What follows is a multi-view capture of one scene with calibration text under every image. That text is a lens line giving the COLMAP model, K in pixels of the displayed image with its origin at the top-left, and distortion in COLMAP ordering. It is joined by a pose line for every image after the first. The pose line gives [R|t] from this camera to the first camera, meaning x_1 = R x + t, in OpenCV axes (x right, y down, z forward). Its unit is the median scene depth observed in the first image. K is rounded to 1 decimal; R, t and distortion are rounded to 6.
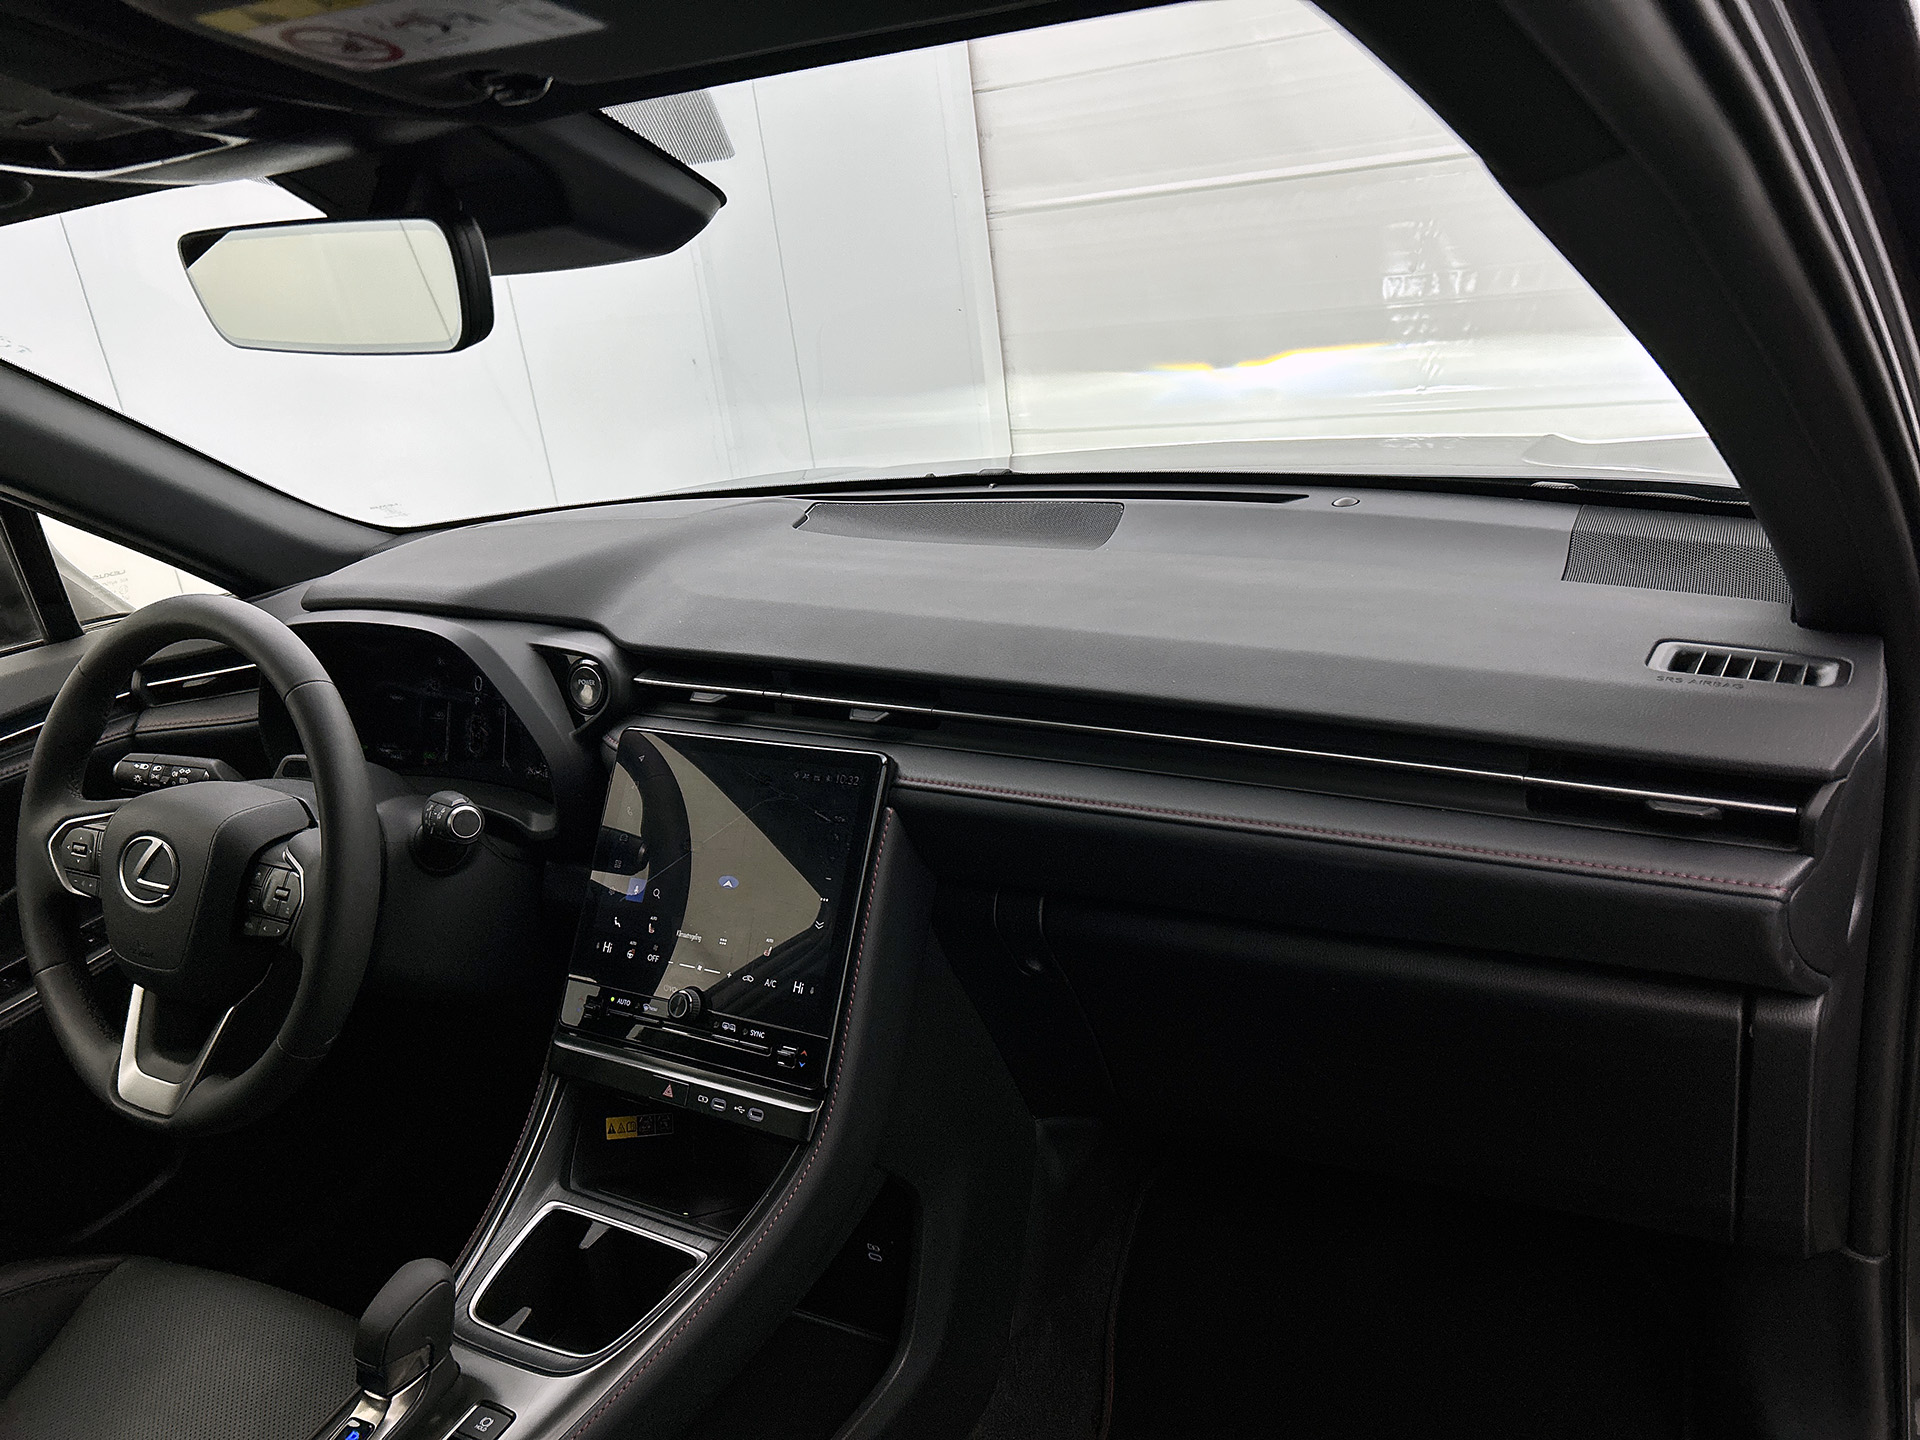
lens RADIAL K [[1437.7, 0, 945.1], [0, 1437.7, 727.8], [0, 0, 1]] dist [0.034297, -0.041590]
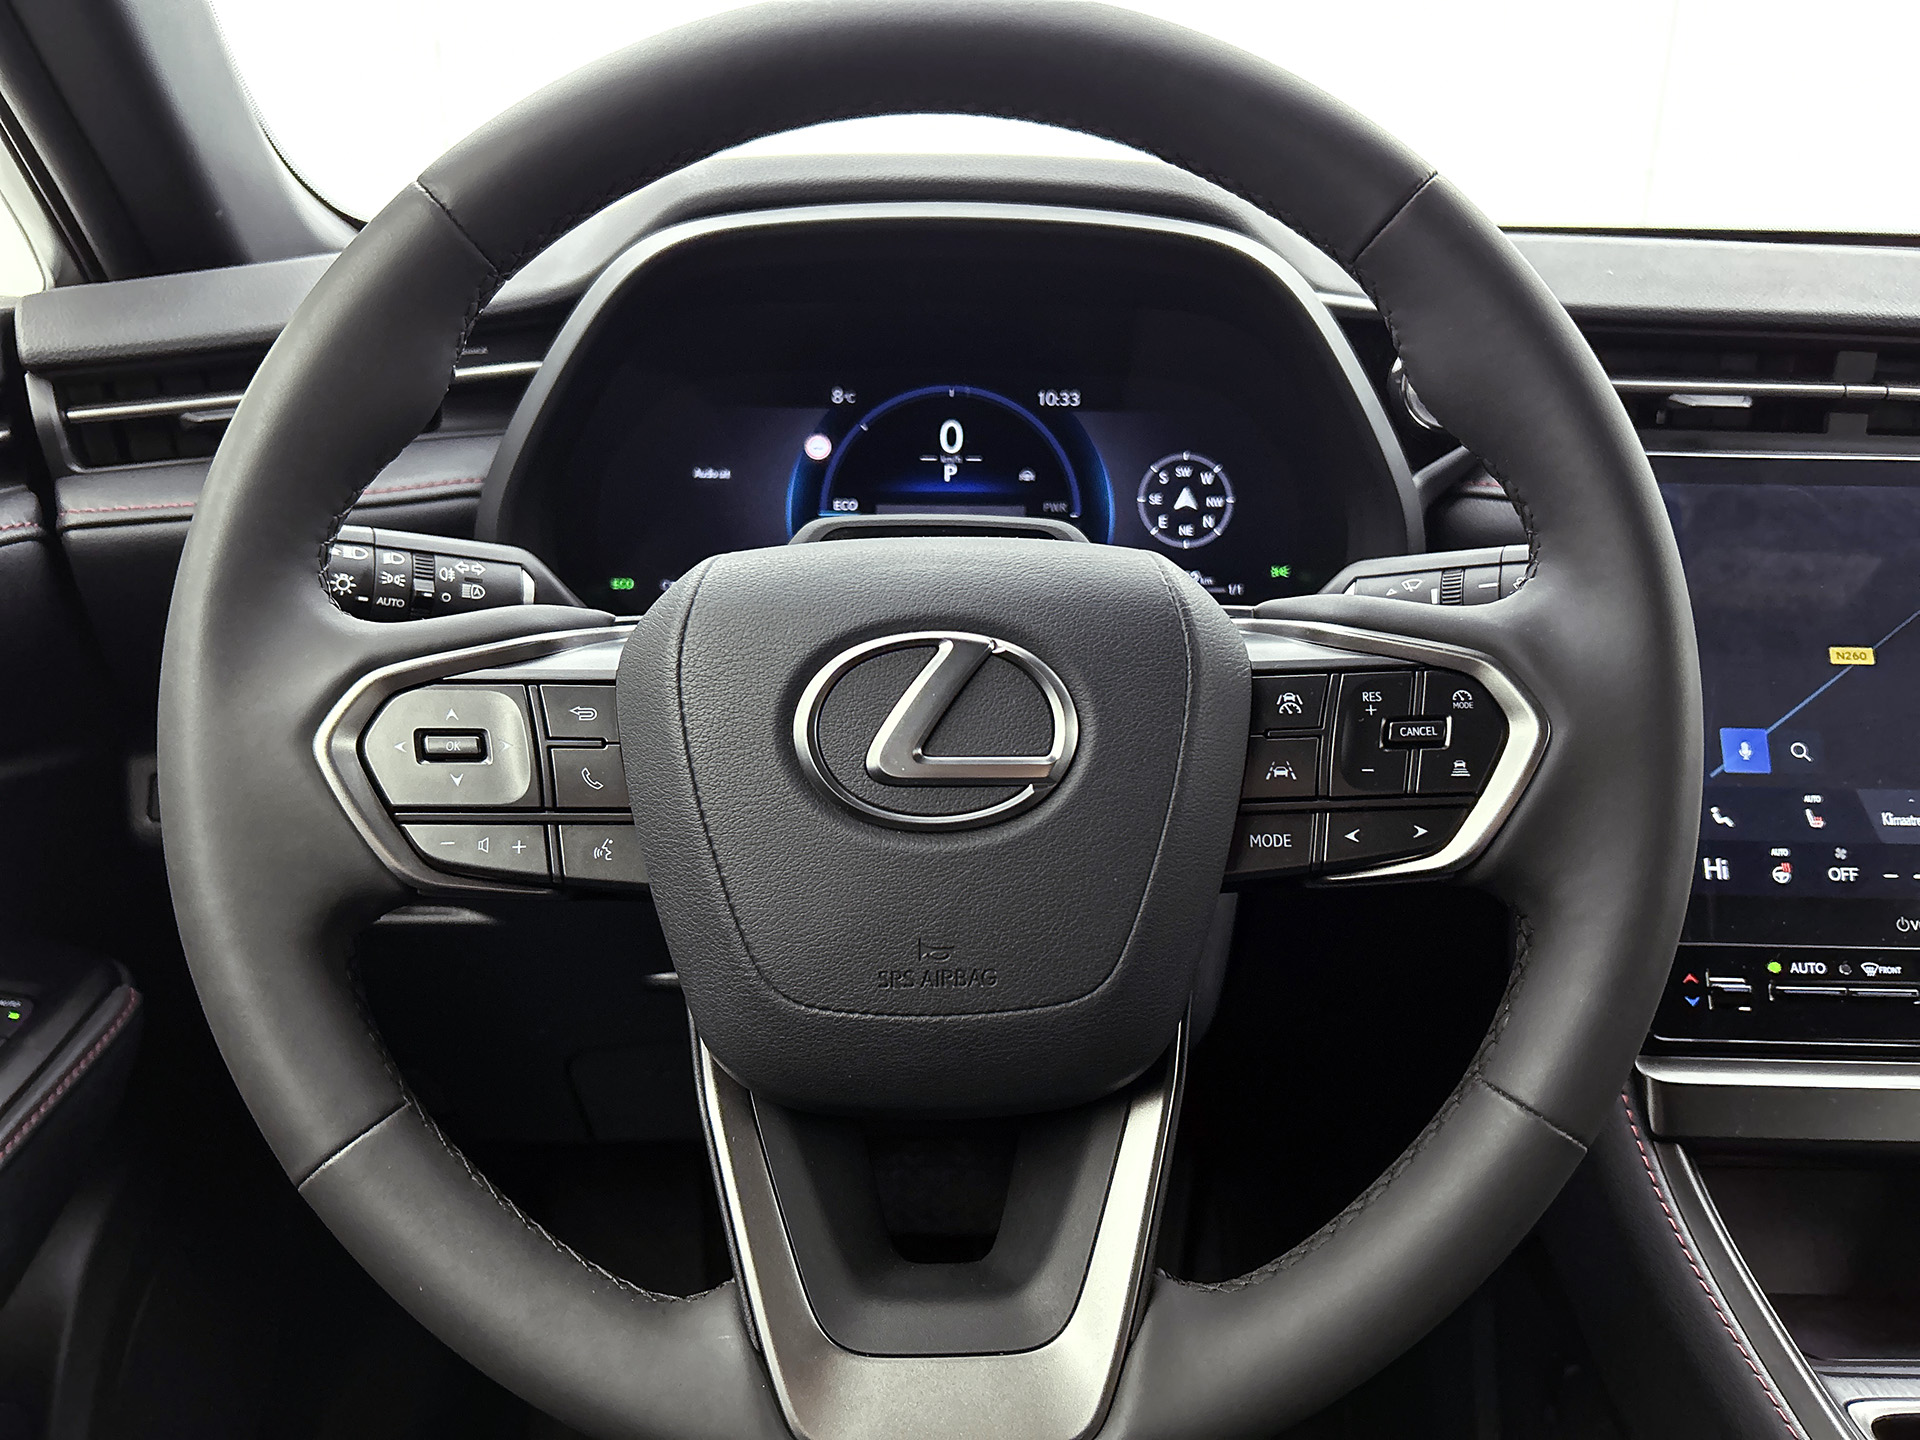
lens RADIAL K [[1437.7, 0, 957.0], [0, 1437.7, 771.7], [0, 0, 1]] dist [0.034297, -0.041590]
pose [[0.862390, -0.035054, 0.505029, -0.715484], [0.054919, 0.998190, -0.024495, 0.118234], [-0.503256, 0.048860, 0.862755, 0.709315]]
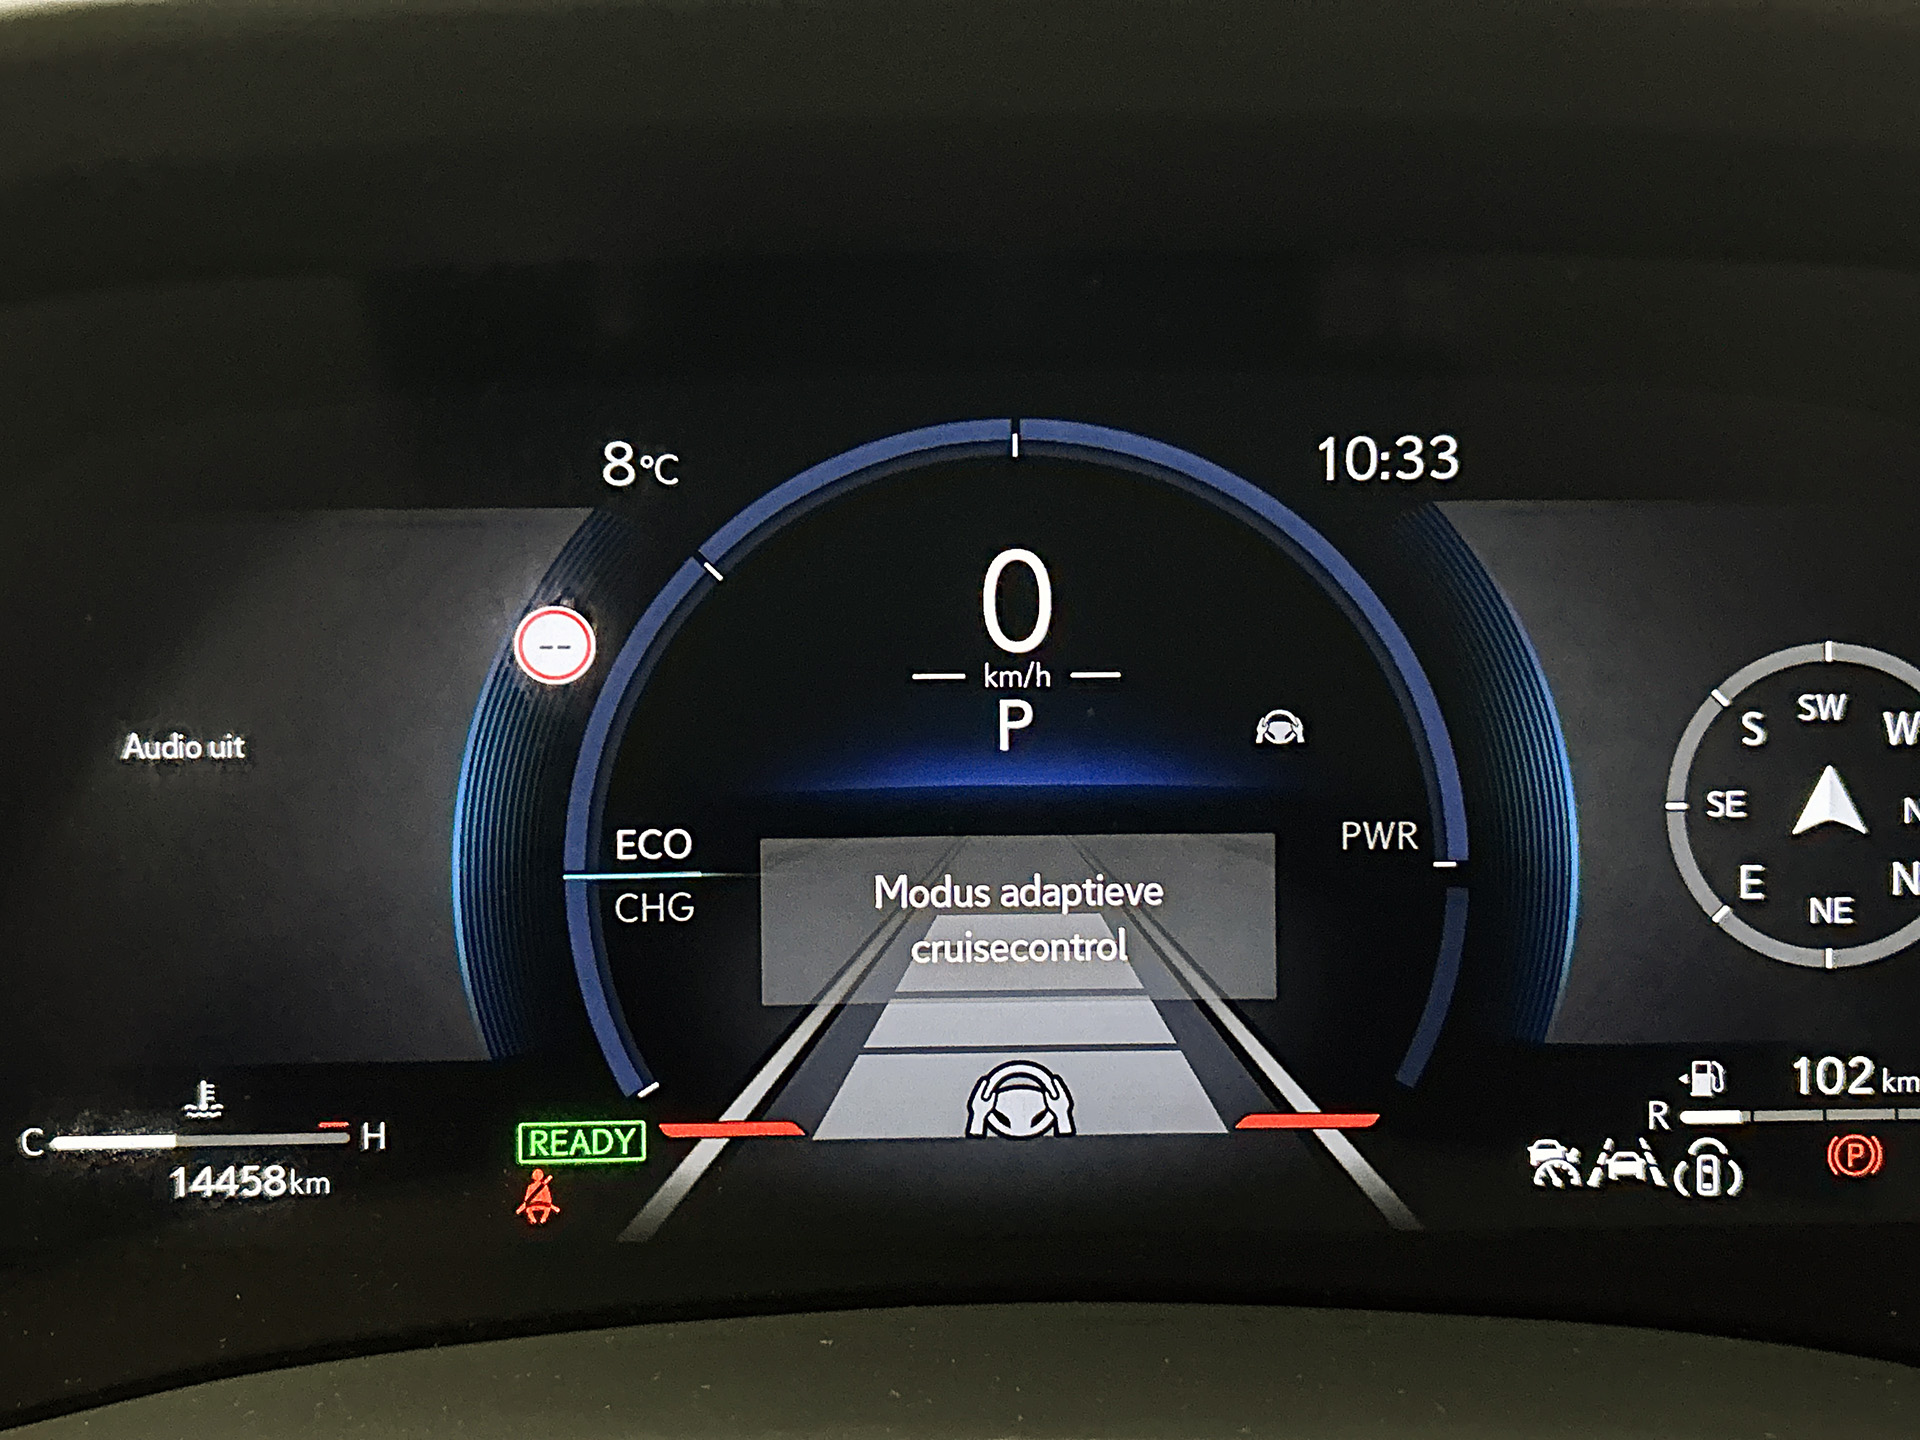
lens RADIAL K [[2370.4, 0, 964.3], [0, 2370.4, 724.7], [0, 0, 1]] dist [0.028316, 0.000000]
pose [[0.863036, -0.071608, 0.500042, -0.555463], [0.067347, 0.997375, 0.026592, -0.031170], [-0.500633, 0.010727, 0.865593, 0.983238]]
